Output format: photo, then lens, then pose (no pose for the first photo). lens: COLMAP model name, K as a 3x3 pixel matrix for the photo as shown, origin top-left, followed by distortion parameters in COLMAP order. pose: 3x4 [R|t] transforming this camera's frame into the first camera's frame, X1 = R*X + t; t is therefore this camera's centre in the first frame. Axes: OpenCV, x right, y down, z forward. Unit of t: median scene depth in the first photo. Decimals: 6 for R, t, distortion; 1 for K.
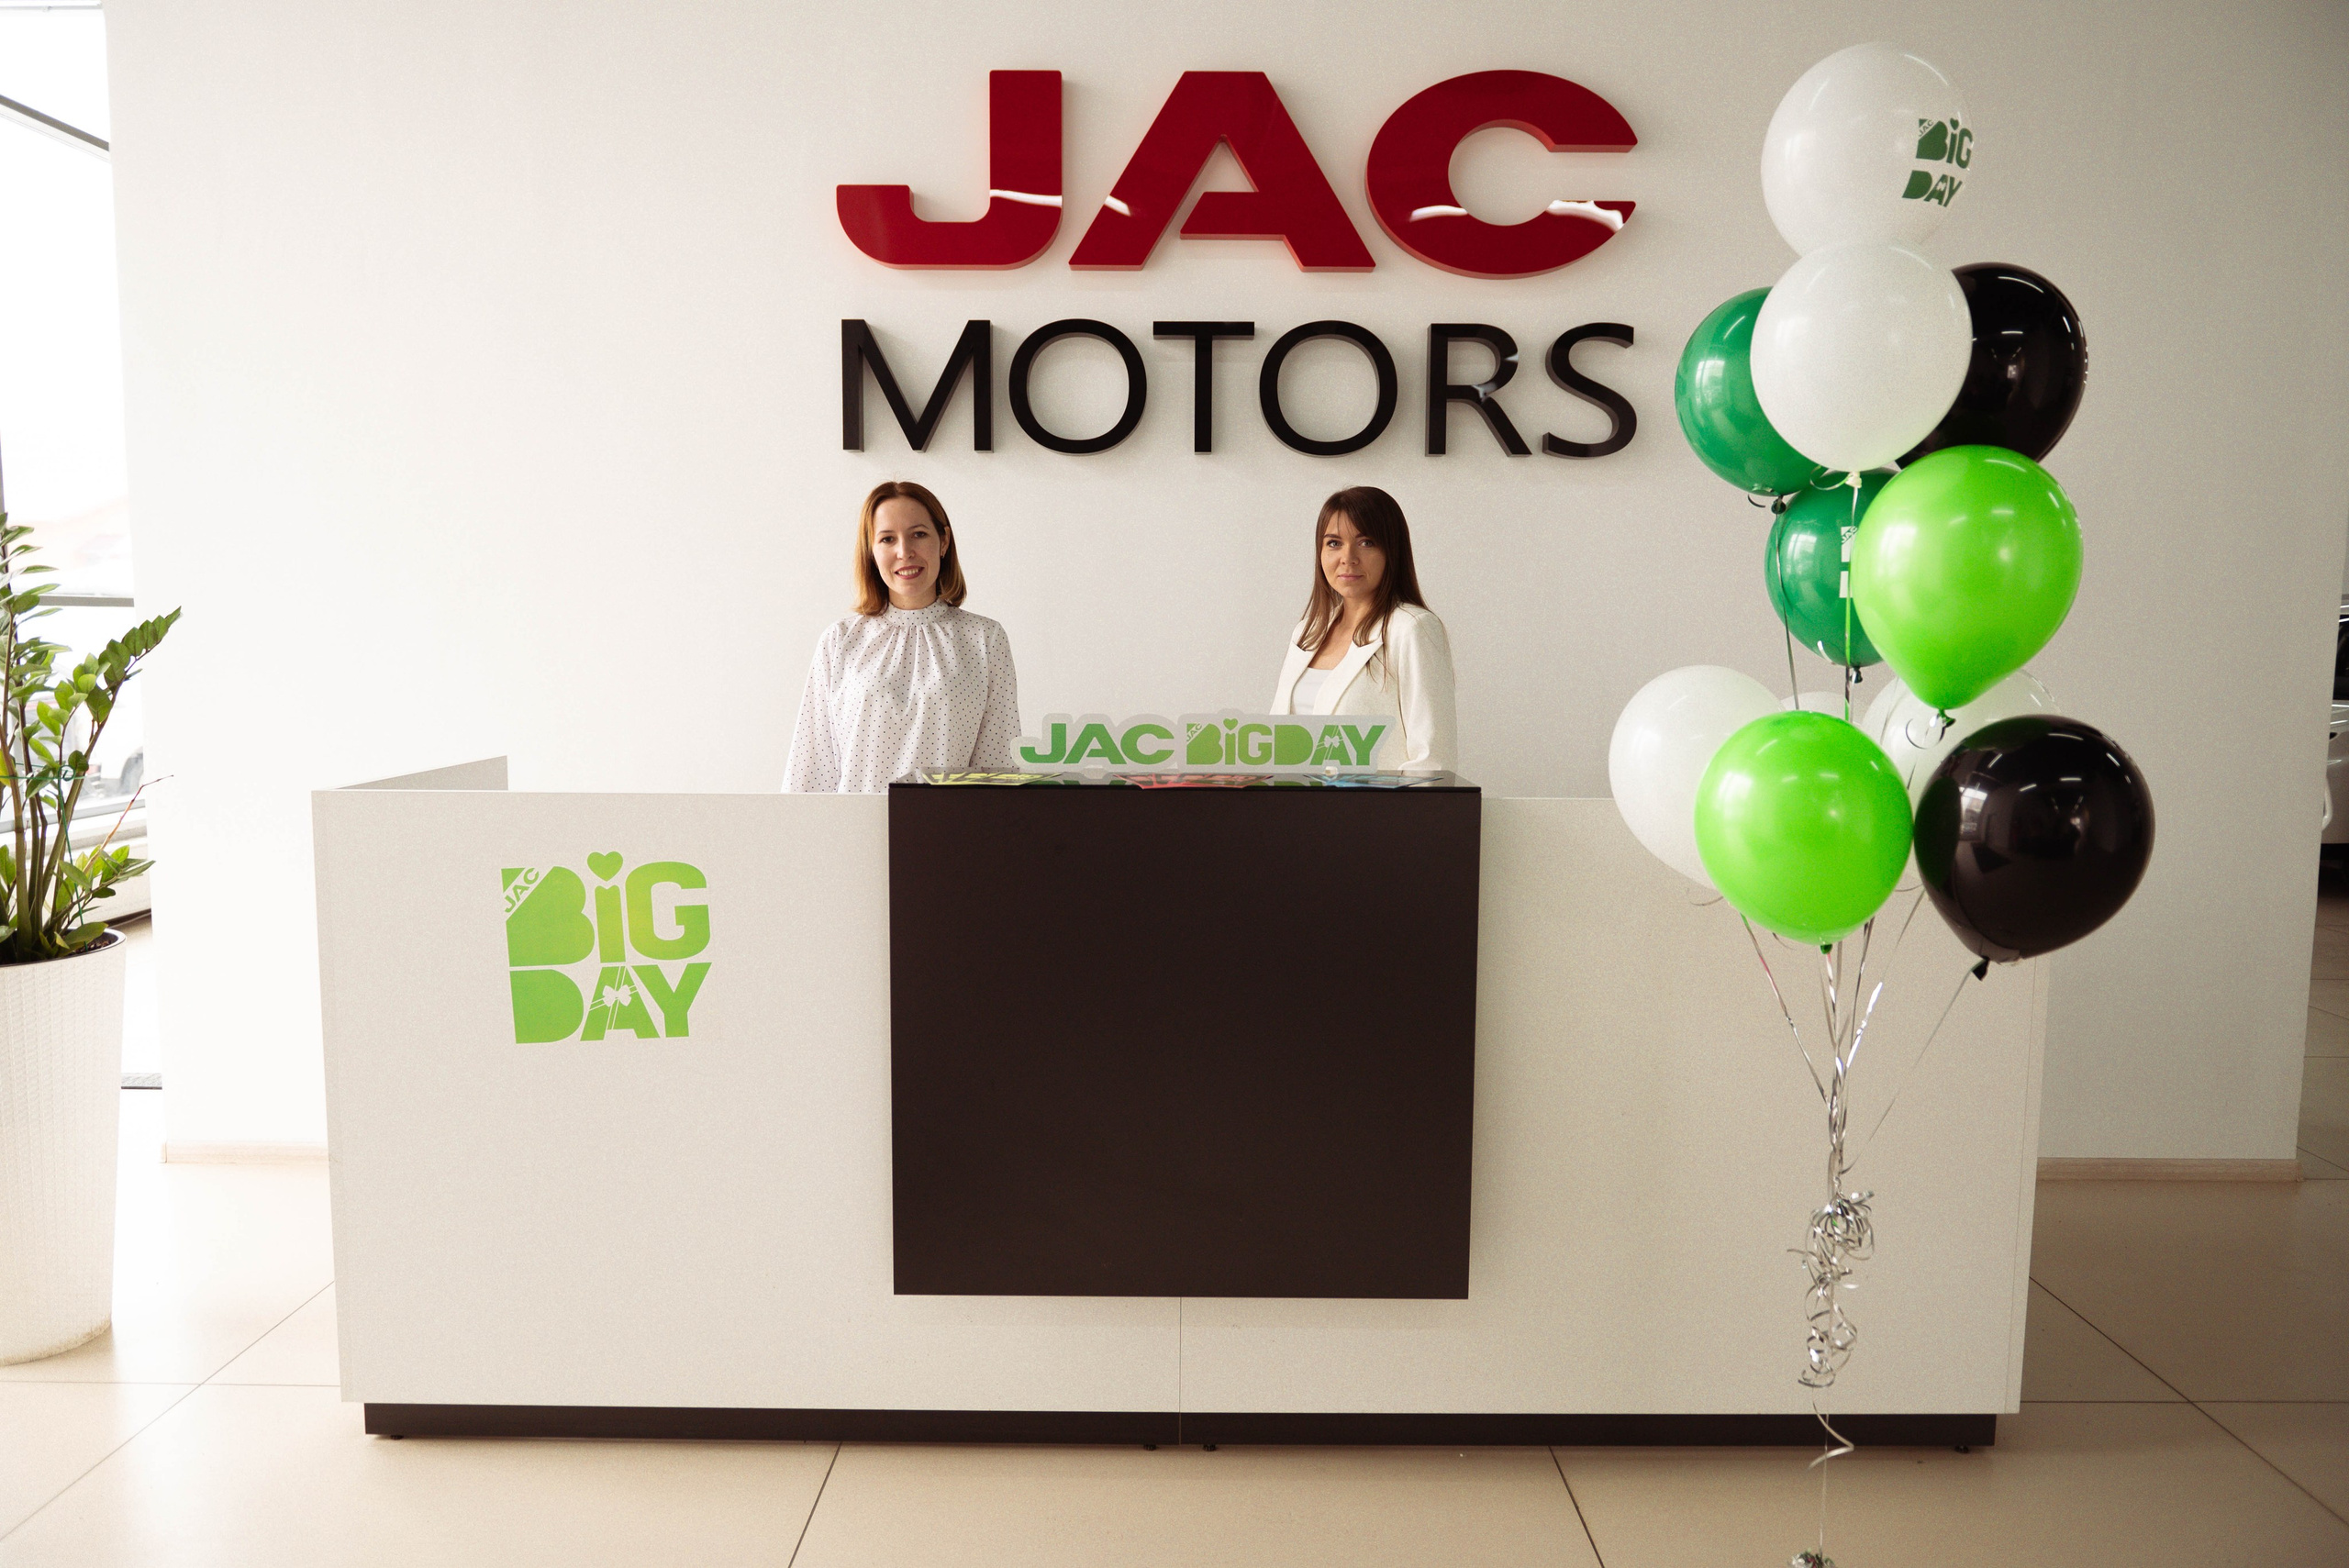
lens RADIAL K [[1630.9, 0, 1178.4], [0, 1630.9, 772.5], [0, 0, 1]] dist [-0.008395, -0.004415]
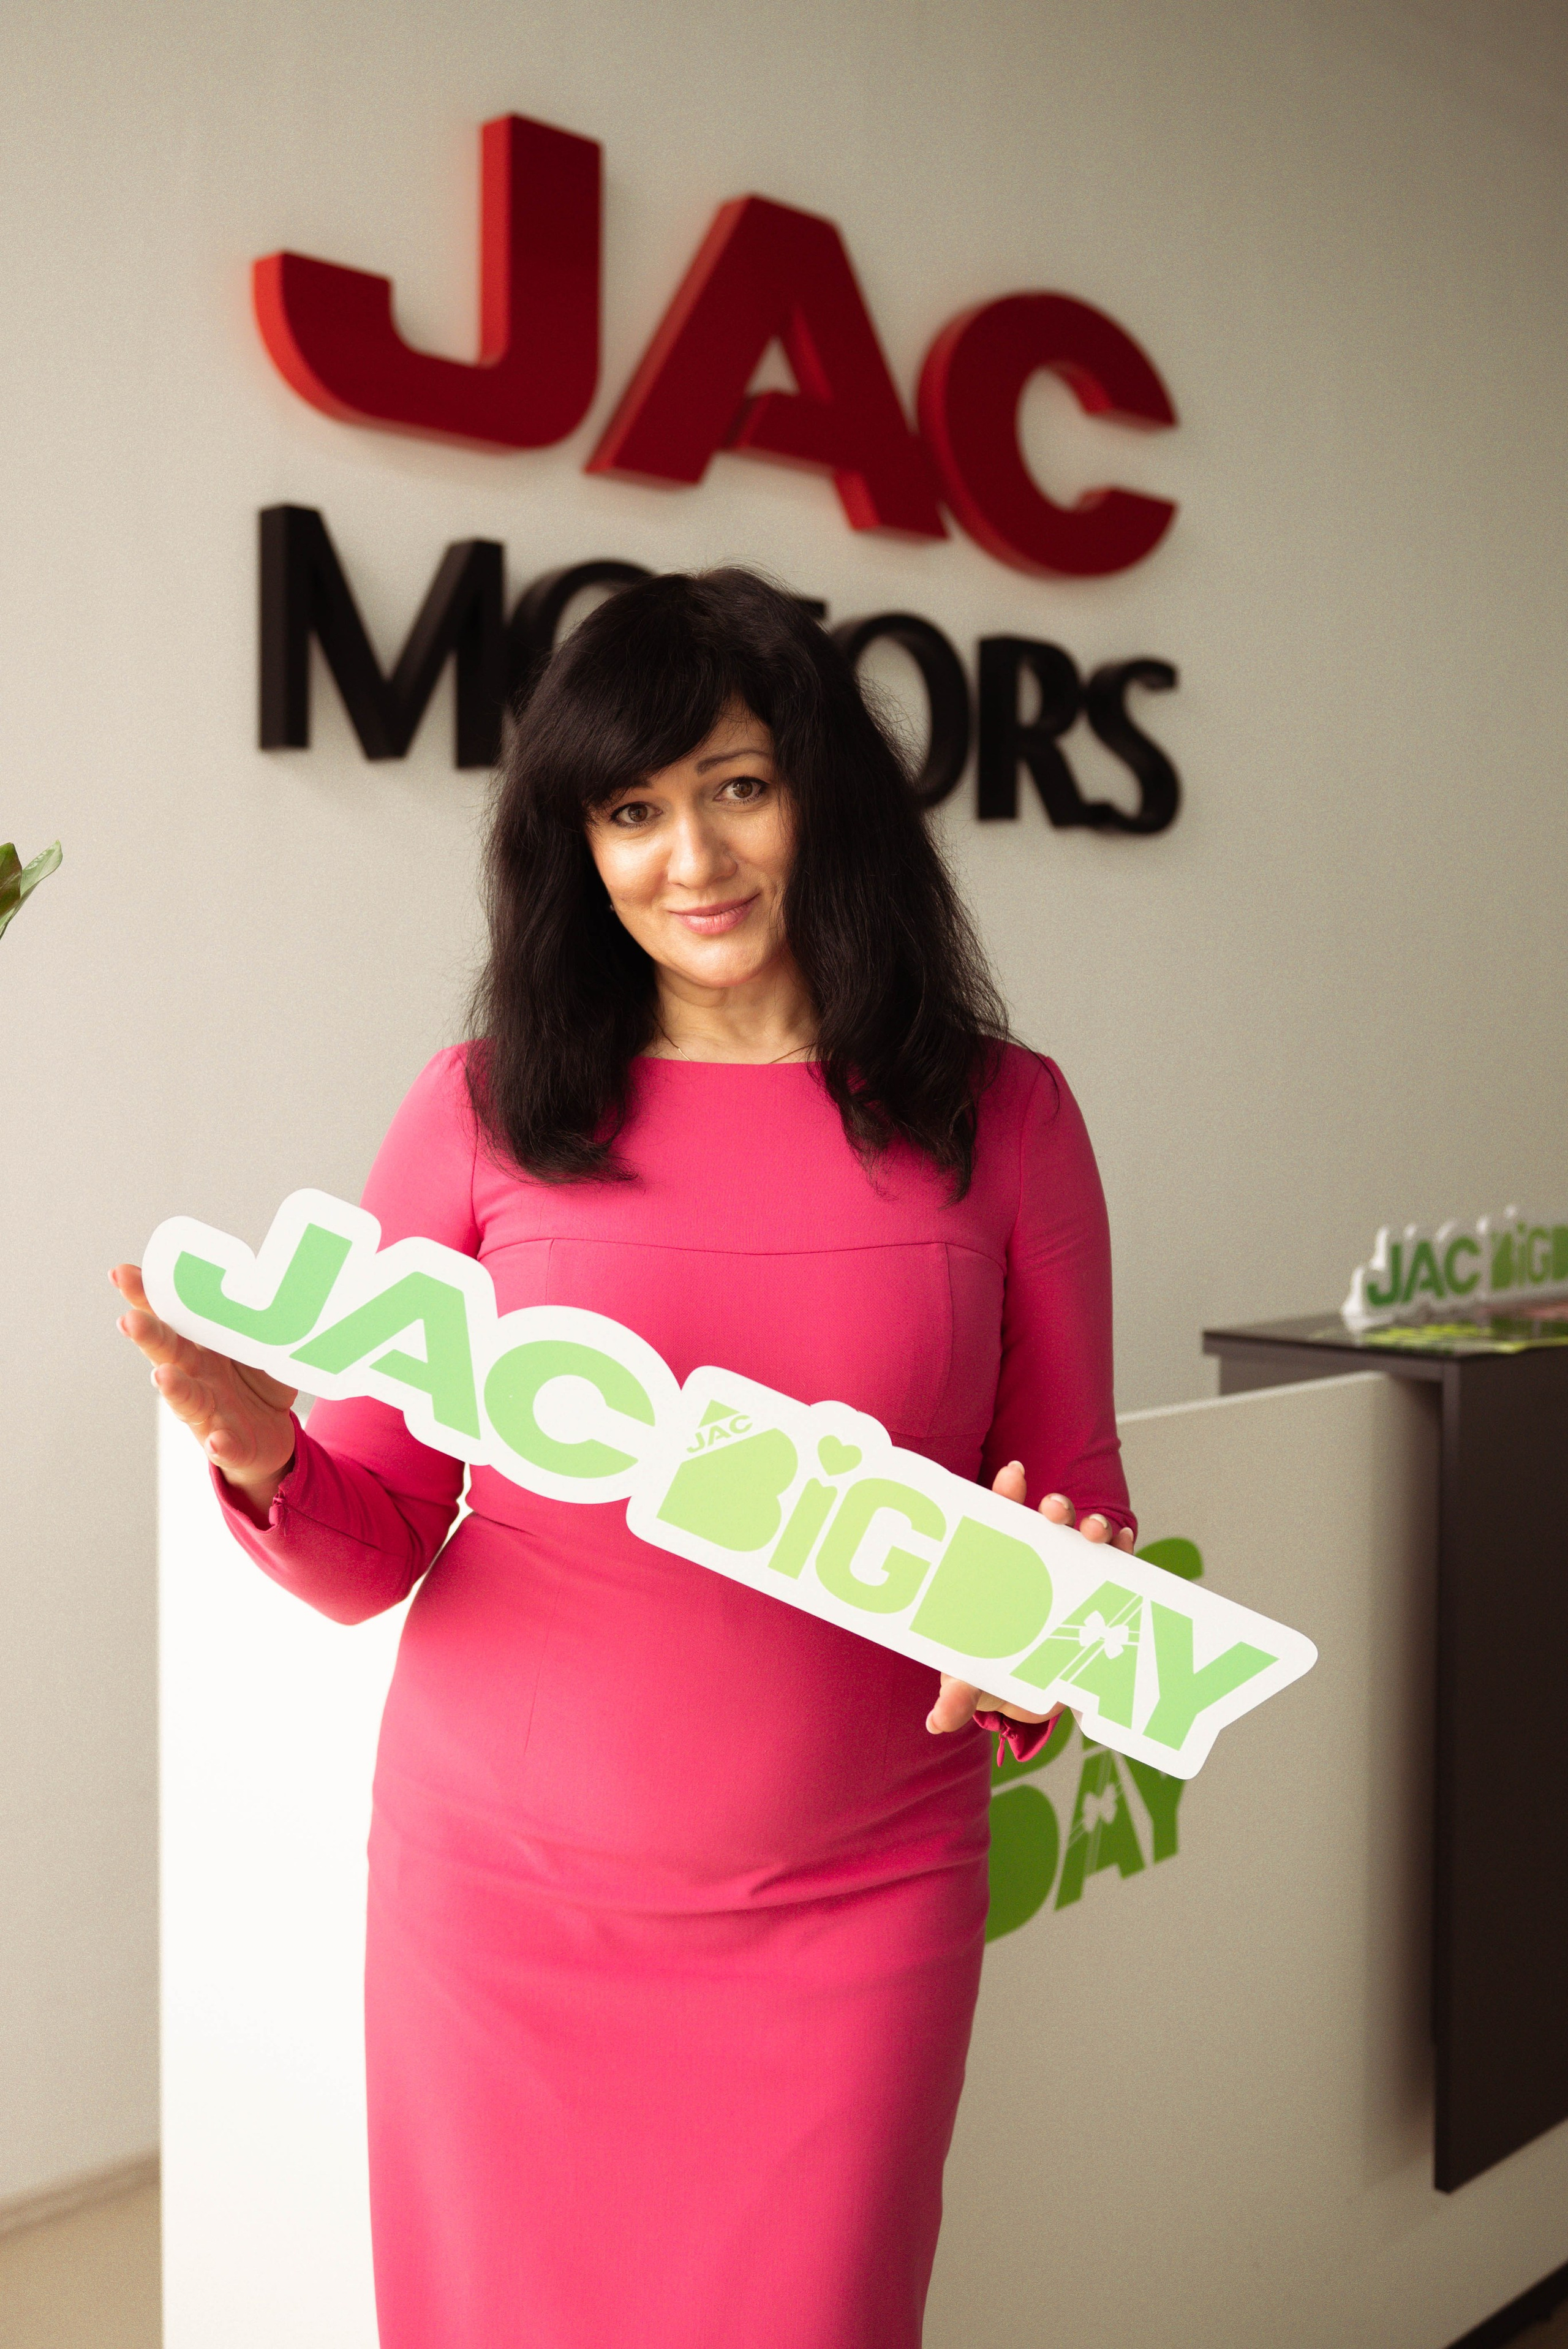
lens RADIAL K [[2471.2, 0, 779.4], [0, 2471.2, 1170.1], [0, 0, 1]] dist [-0.020217, 0.000000]
pose [[0.715217, -0.041741, 0.697655, -0.654159], [0.064003, 0.997932, -0.005907, -0.048473], [-0.695966, 0.048877, 0.716410, 0.328994]]
